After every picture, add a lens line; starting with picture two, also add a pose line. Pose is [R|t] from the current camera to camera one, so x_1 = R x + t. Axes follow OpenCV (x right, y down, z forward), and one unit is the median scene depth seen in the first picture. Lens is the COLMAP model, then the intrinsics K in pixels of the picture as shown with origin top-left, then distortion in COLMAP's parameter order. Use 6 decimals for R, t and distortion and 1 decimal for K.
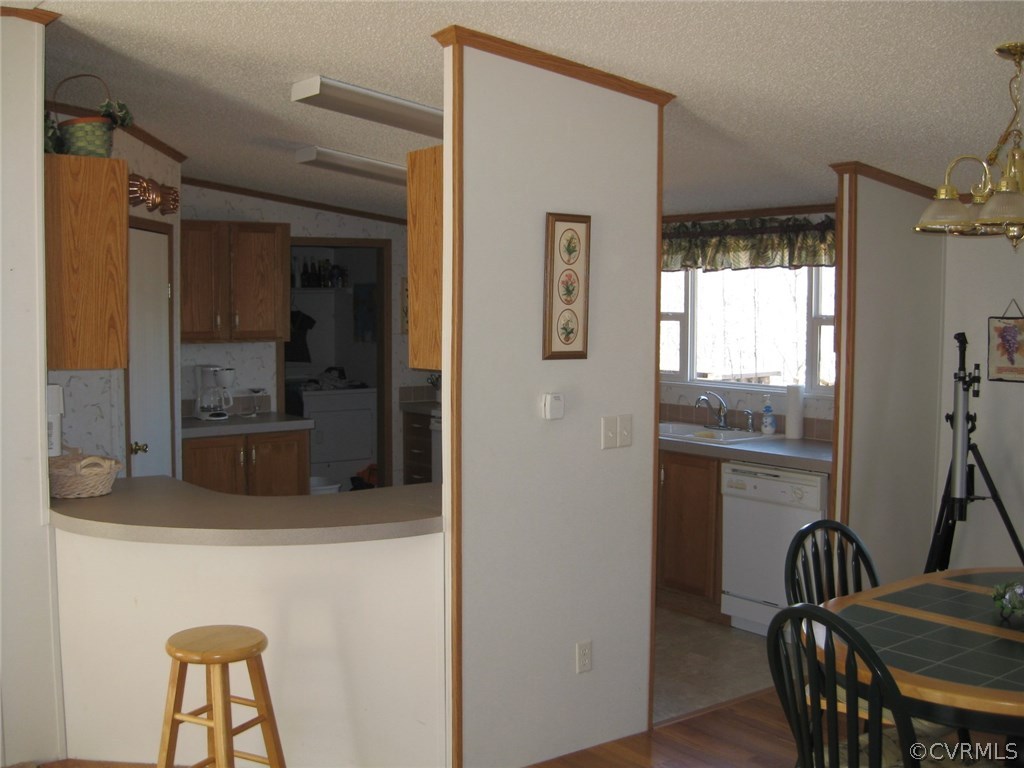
lens RADIAL K [[1154.3, 0, 512.0], [0, 1154.3, 384.0], [0, 0, 1]] dist [-0.151714, 0.009201]
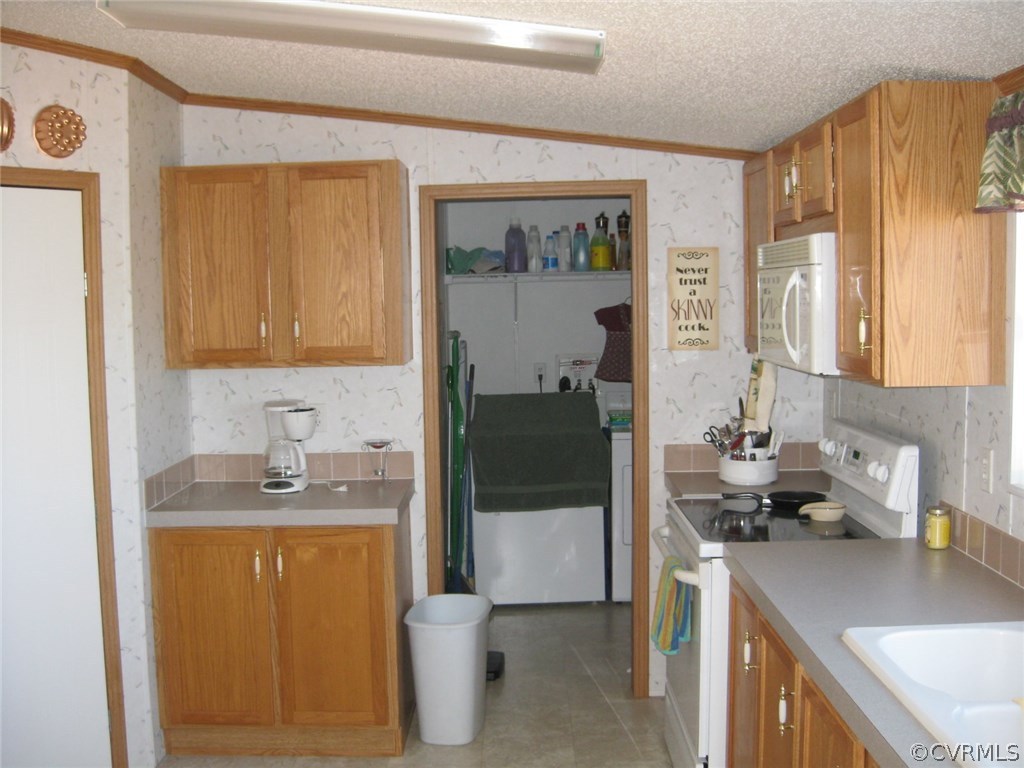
lens RADIAL K [[1154.3, 0, 512.0], [0, 1154.3, 384.0], [0, 0, 1]] dist [-0.151714, 0.009201]
pose [[0.797471, 0.030654, -0.602578, 0.197973], [-0.022175, 0.999523, 0.021501, -0.040758], [0.602950, -0.003784, 0.797770, 0.565142]]
